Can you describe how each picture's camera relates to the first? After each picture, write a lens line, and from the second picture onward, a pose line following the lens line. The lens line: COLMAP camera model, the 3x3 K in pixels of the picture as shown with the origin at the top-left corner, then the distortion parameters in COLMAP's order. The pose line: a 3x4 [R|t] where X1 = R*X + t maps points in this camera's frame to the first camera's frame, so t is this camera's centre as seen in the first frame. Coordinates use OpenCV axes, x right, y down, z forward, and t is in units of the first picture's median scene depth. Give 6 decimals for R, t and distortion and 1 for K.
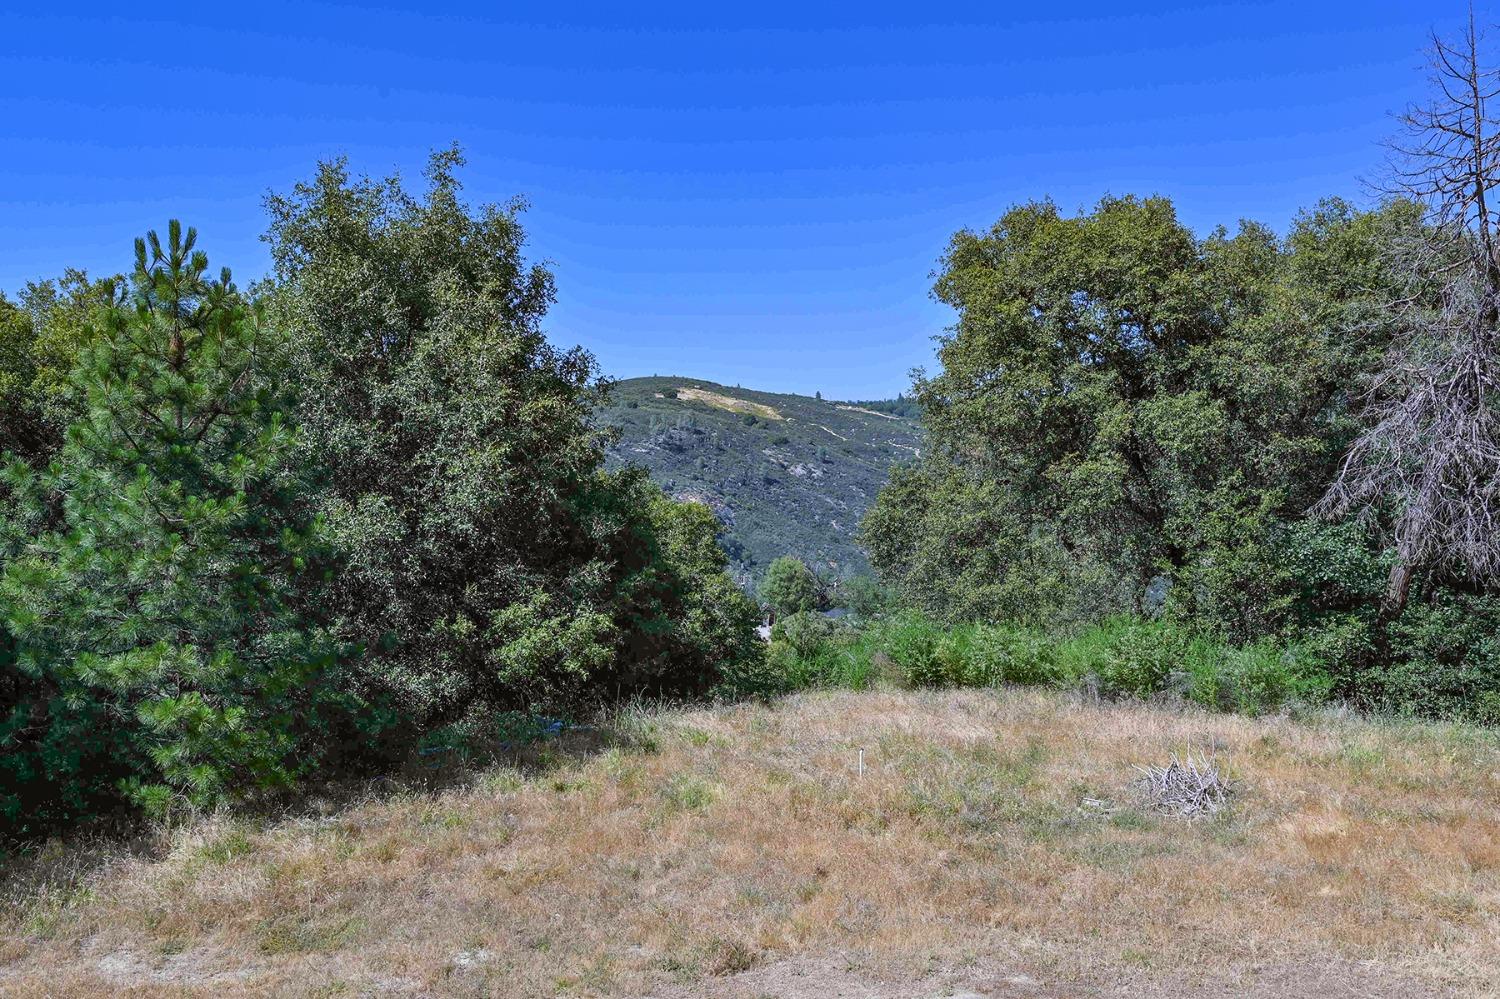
lens RADIAL K [[1287.8, 0, 750.0], [0, 1287.8, 499.5], [0, 0, 1]] dist [0.004140, 0.000189]
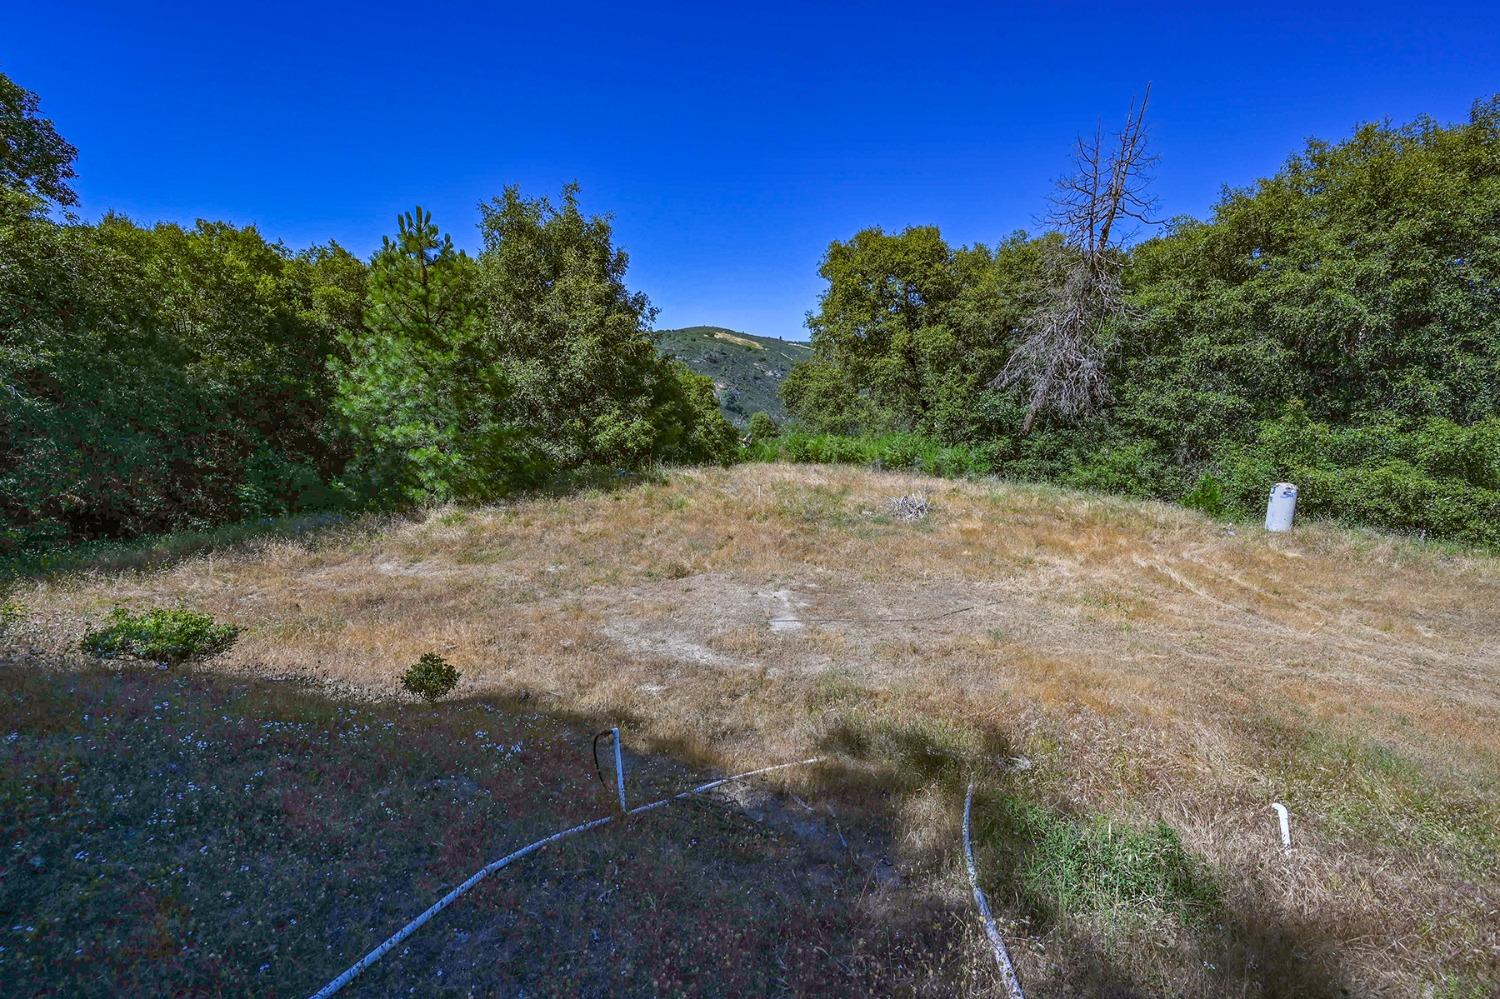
lens RADIAL K [[585.0, 0, 748.3], [0, 585.0, 486.7], [0, 0, 1]] dist [0.014187, 0.000050]
pose [[0.999463, 0.031959, 0.007264, 0.044917], [-0.032726, 0.985173, 0.168413, 0.025916], [-0.001774, -0.168560, 0.985690, 0.037645]]
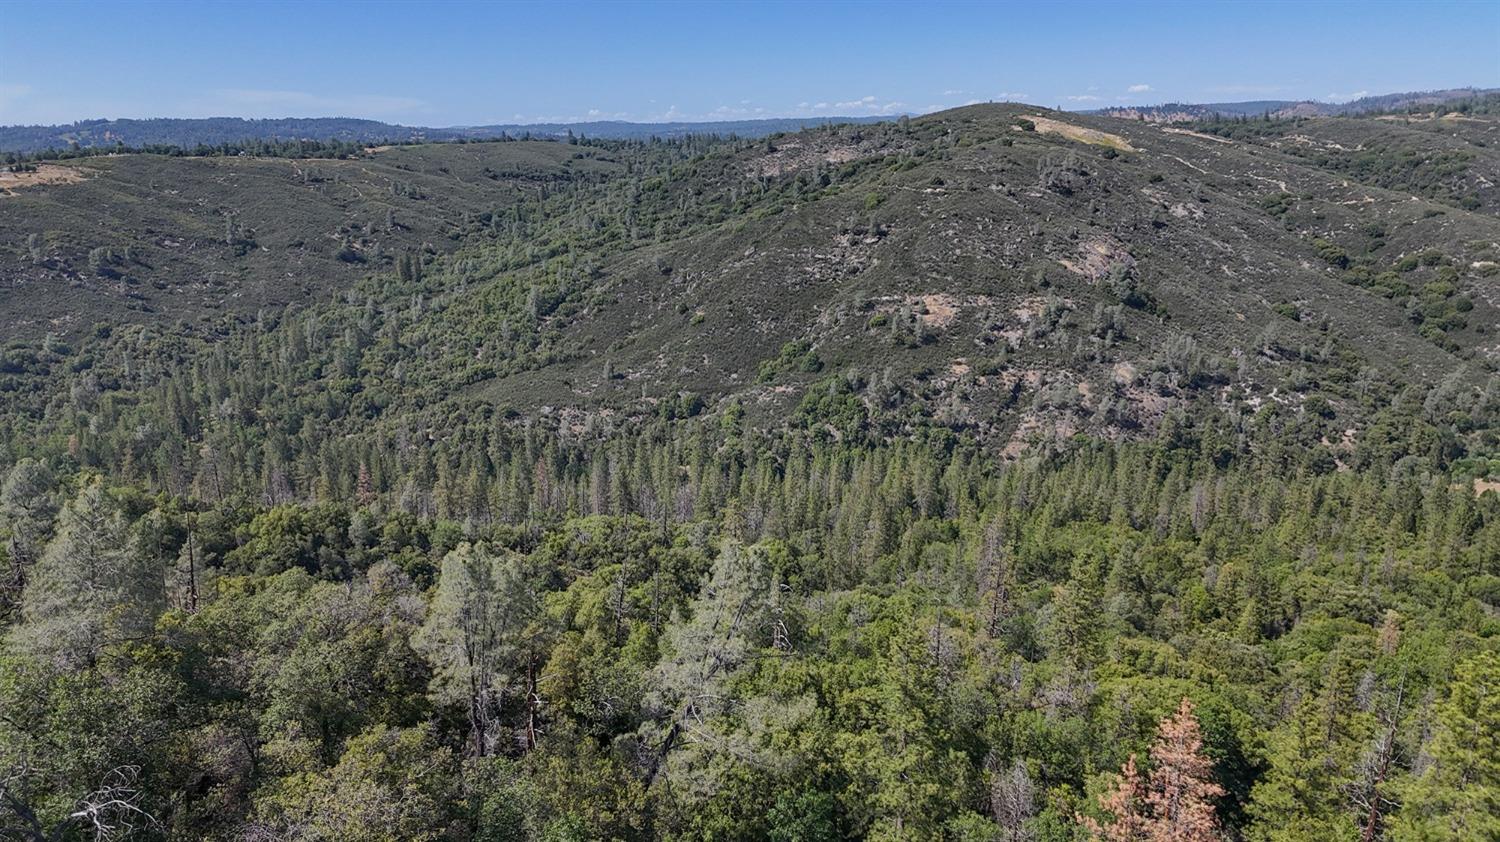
lens RADIAL K [[1096.7, 0, 747.4], [0, 1096.7, 414.7], [0, 0, 1]] dist [0.071775, -0.063923]
pose [[0.980357, 0.050381, -0.190690, -7.156385], [-0.011086, 0.979373, 0.201757, -2.236063], [0.196921, -0.195680, 0.960693, 3.786351]]
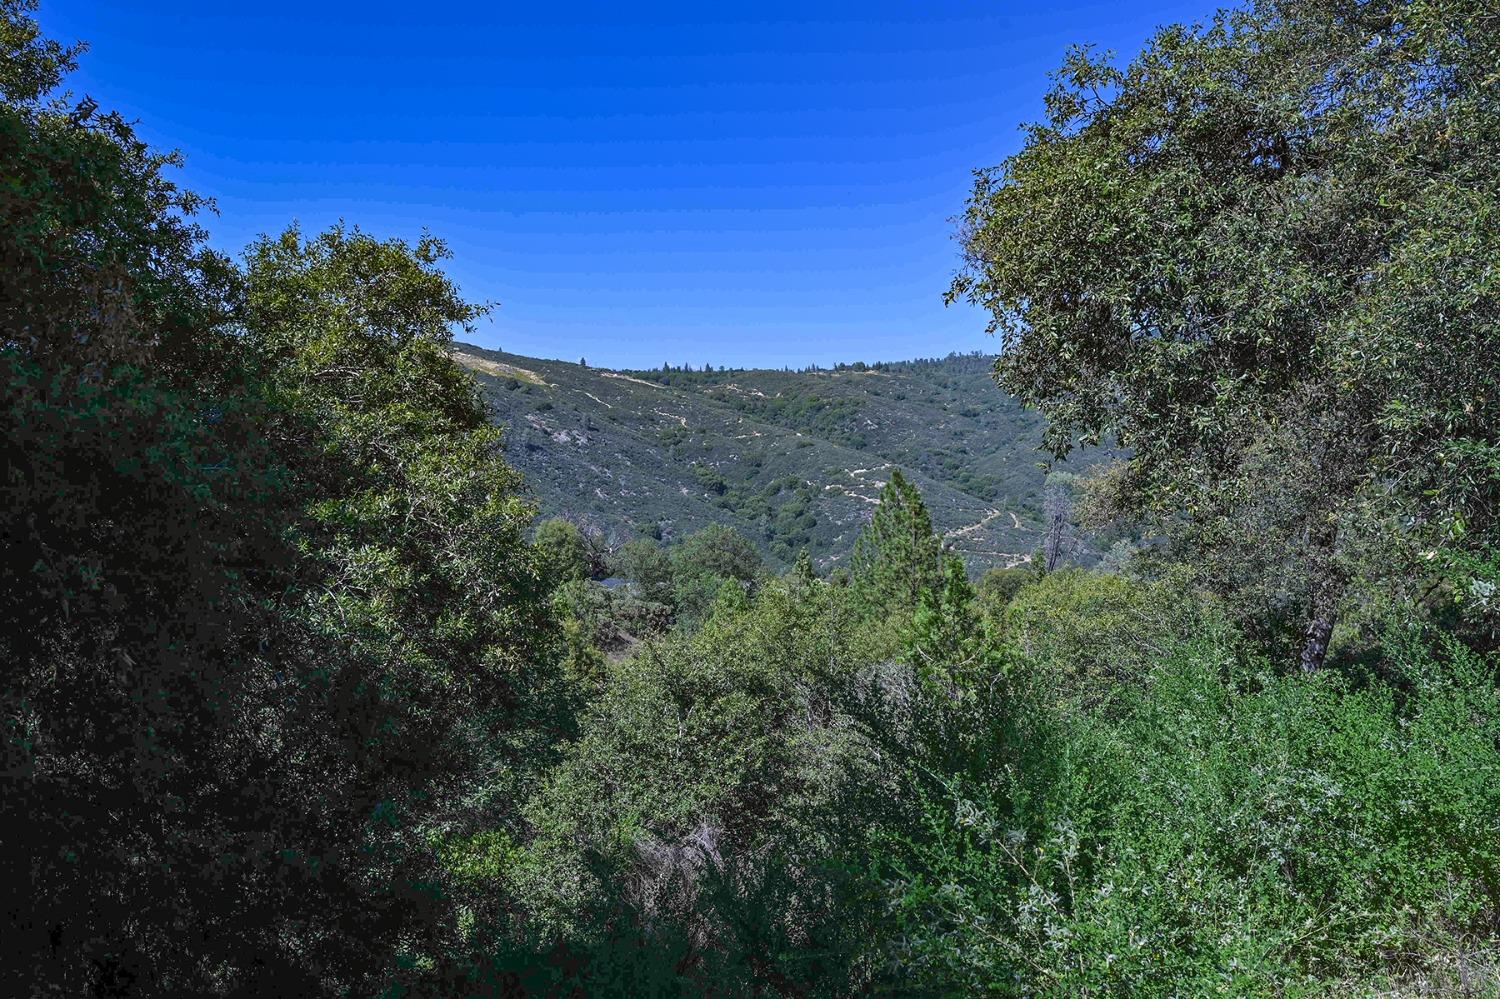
lens RADIAL K [[1287.8, 0, 750.0], [0, 1287.8, 499.5], [0, 0, 1]] dist [0.004140, 0.000189]
pose [[0.983125, 0.008840, 0.182722, -0.019488], [-0.012984, 0.999685, 0.021491, 0.105047], [-0.182475, -0.023500, 0.982930, 1.080348]]
